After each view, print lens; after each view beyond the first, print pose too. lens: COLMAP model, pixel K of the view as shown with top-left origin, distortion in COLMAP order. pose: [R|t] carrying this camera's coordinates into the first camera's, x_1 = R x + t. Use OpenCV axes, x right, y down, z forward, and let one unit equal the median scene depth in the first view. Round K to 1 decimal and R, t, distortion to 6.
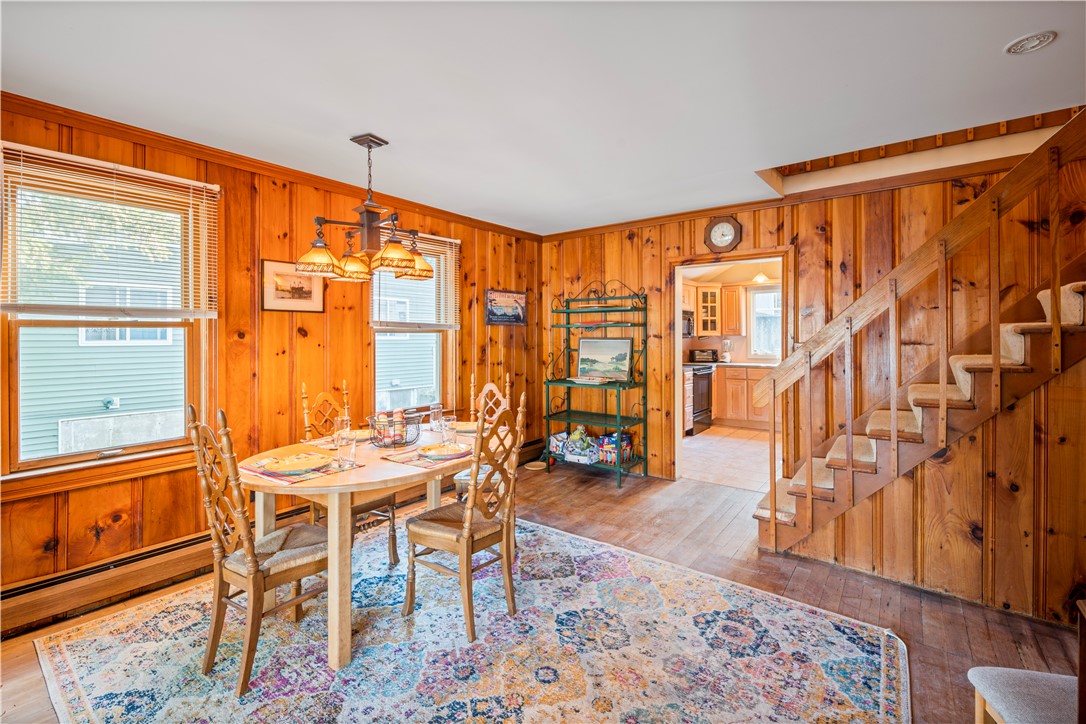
lens RADIAL K [[478.3, 0, 548.0], [0, 478.3, 335.3], [0, 0, 1]] dist [0.003382, -0.000263]
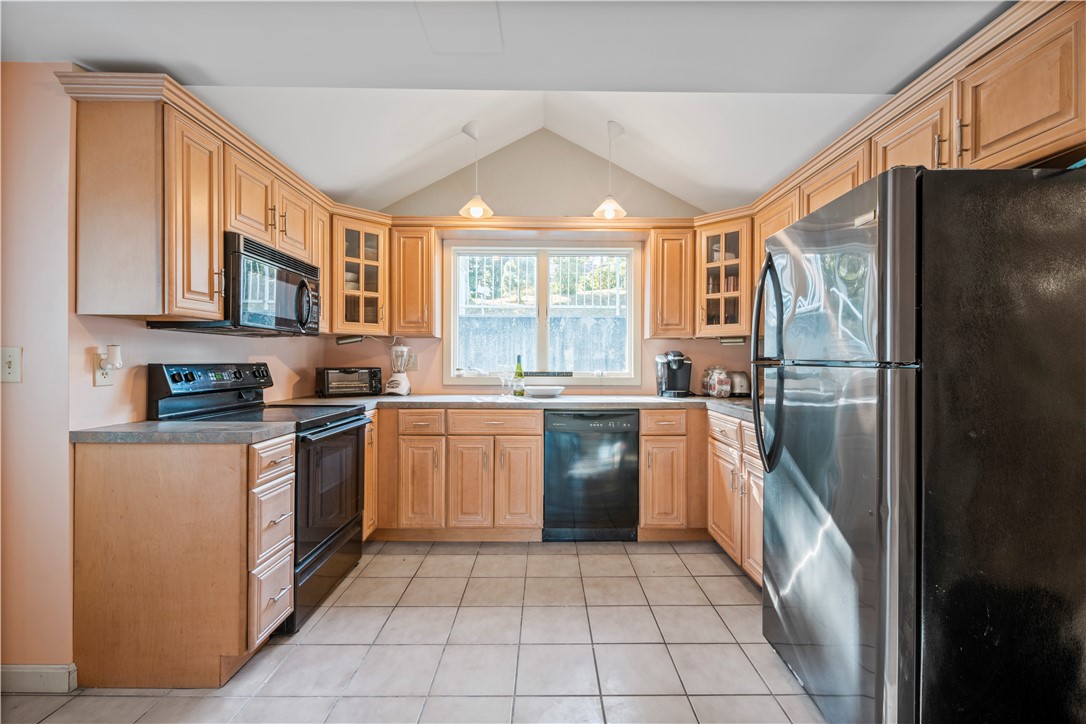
lens RADIAL K [[478.3, 0, 552.5], [0, 478.3, 364.0], [0, 0, 1]] dist [0.003382, -0.000263]
pose [[0.784912, 0.007321, 0.619564, 0.247898], [-0.013488, 0.999895, 0.005272, 0.027451], [-0.619460, -0.012495, 0.784929, 0.671498]]
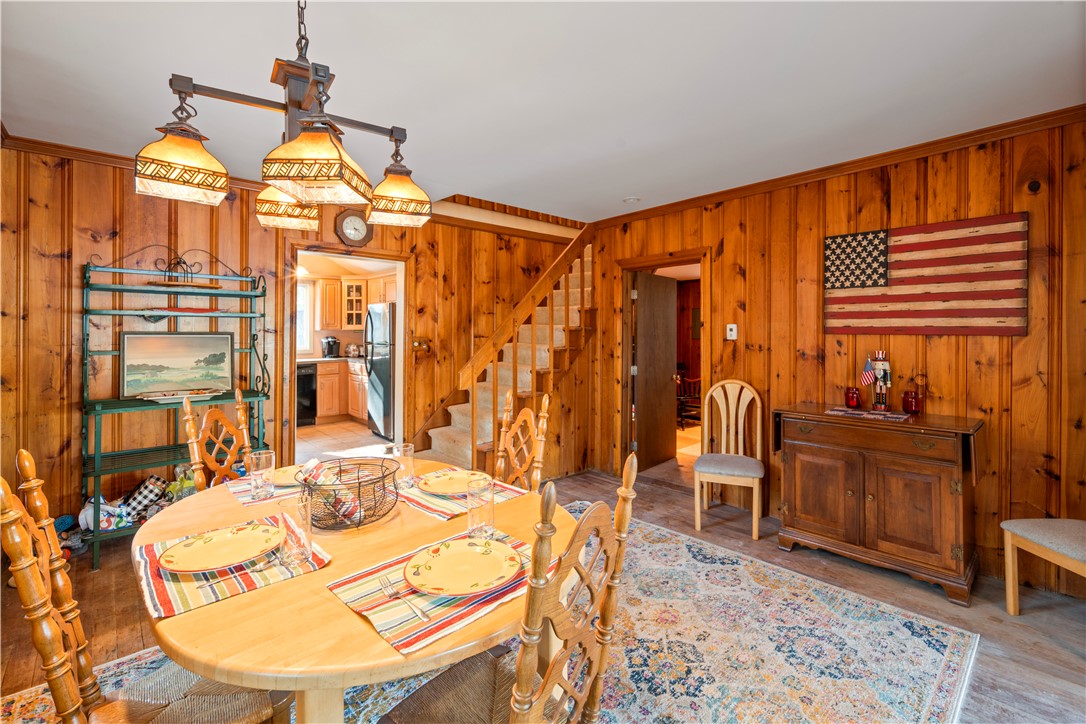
lens RADIAL K [[478.3, 0, 554.8], [0, 478.3, 330.8], [0, 0, 1]] dist [0.003382, -0.000263]
pose [[0.168307, 0.005435, 0.985720, -0.360496], [-0.005456, 0.999975, -0.004581, 0.002567], [-0.985720, -0.004607, 0.168332, 0.283217]]
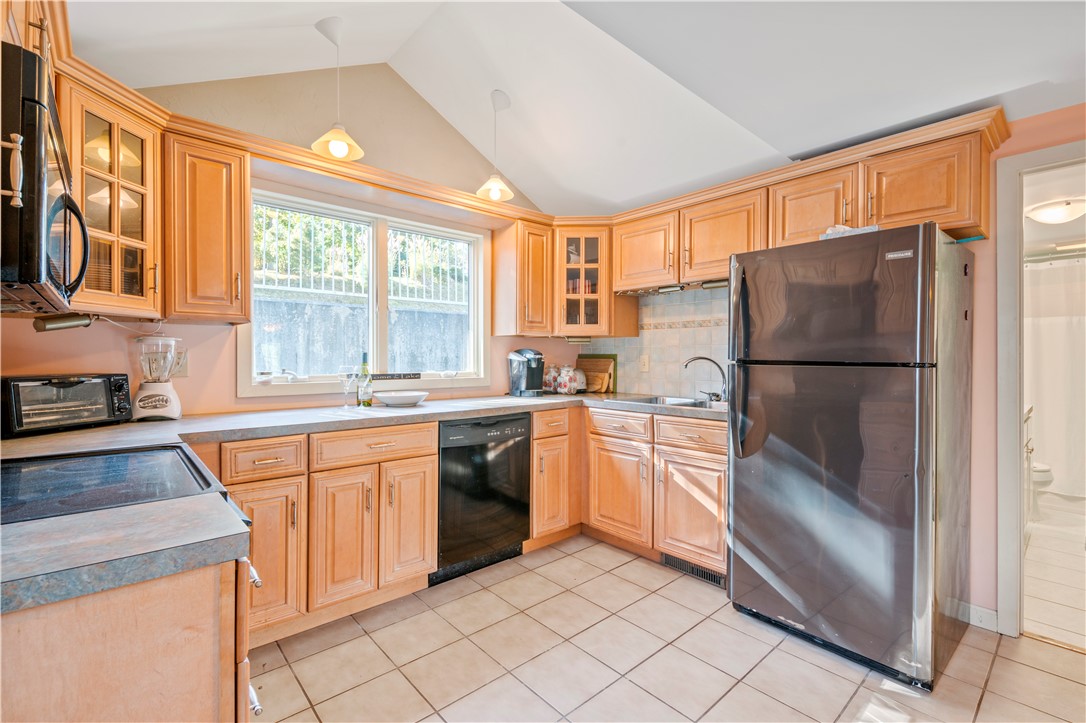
lens RADIAL K [[478.3, 0, 552.4], [0, 478.3, 359.4], [0, 0, 1]] dist [0.003382, -0.000263]
pose [[0.178265, 0.004535, 0.983972, 0.175339], [-0.008159, 0.999962, -0.003131, 0.026523], [-0.983949, -0.007470, 0.178296, 0.899822]]
